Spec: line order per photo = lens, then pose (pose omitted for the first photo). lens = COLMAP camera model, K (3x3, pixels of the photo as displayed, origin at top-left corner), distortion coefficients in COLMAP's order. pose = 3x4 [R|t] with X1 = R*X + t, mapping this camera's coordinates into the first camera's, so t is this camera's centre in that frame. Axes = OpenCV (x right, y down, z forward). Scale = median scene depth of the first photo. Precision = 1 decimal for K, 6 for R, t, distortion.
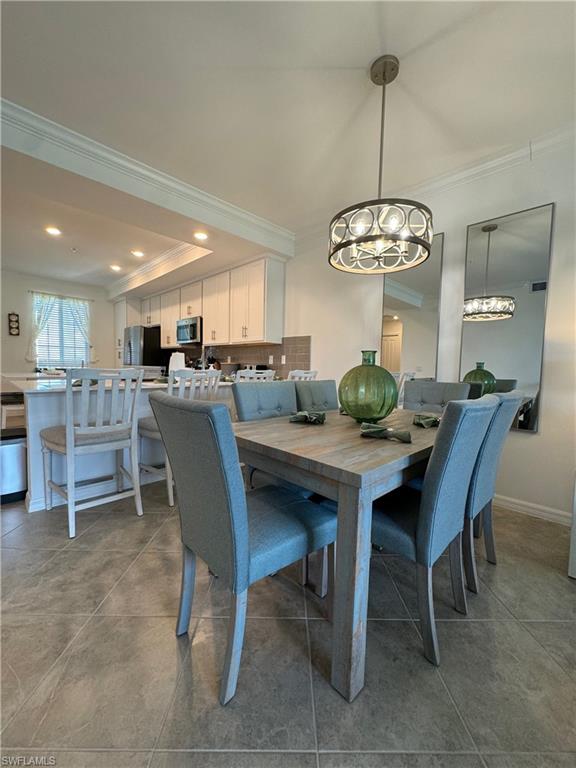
lens RADIAL K [[307.3, 0, 288.3], [0, 307.3, 384.2], [0, 0, 1]] dist [-0.002240, 0.000137]
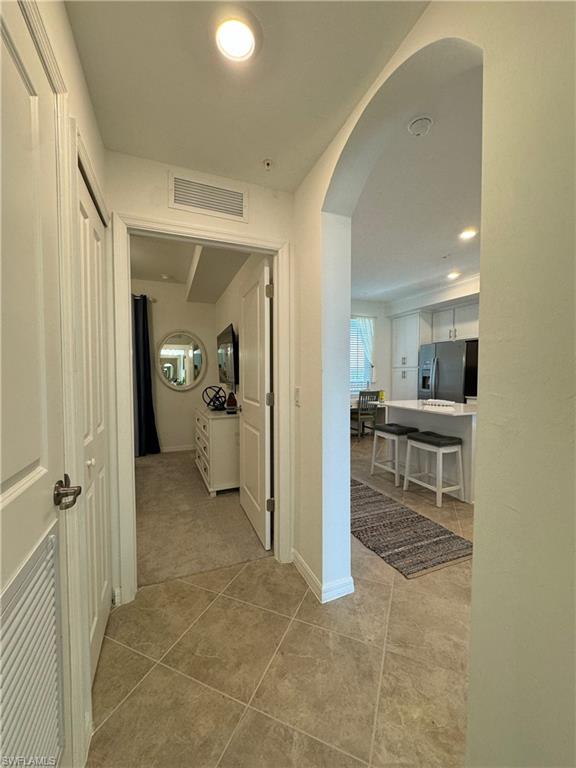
lens RADIAL K [[306.4, 0, 290.5], [0, 306.4, 383.7], [0, 0, 1]] dist [-0.001174, -0.000041]
pose [[0.917829, -0.007784, -0.396901, -0.677913], [-0.003856, 0.999586, -0.028521, -0.055174], [0.396958, 0.027708, 0.917418, 0.050340]]
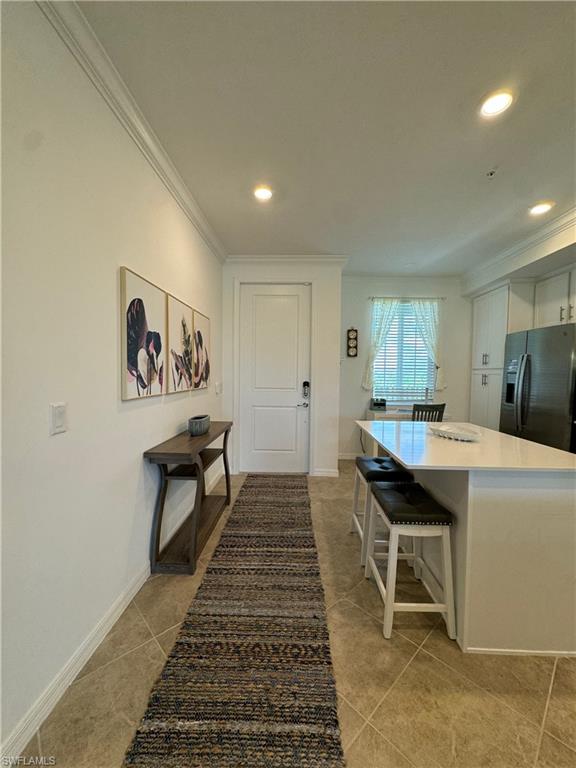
lens RADIAL K [[307.3, 0, 288.3], [0, 307.3, 384.2], [0, 0, 1]] dist [-0.002240, 0.000137]
pose [[0.679231, 0.014797, -0.733776, -0.499273], [-0.040745, 0.999015, -0.017571, -0.080409], [0.732793, 0.041833, 0.679165, 0.409464]]
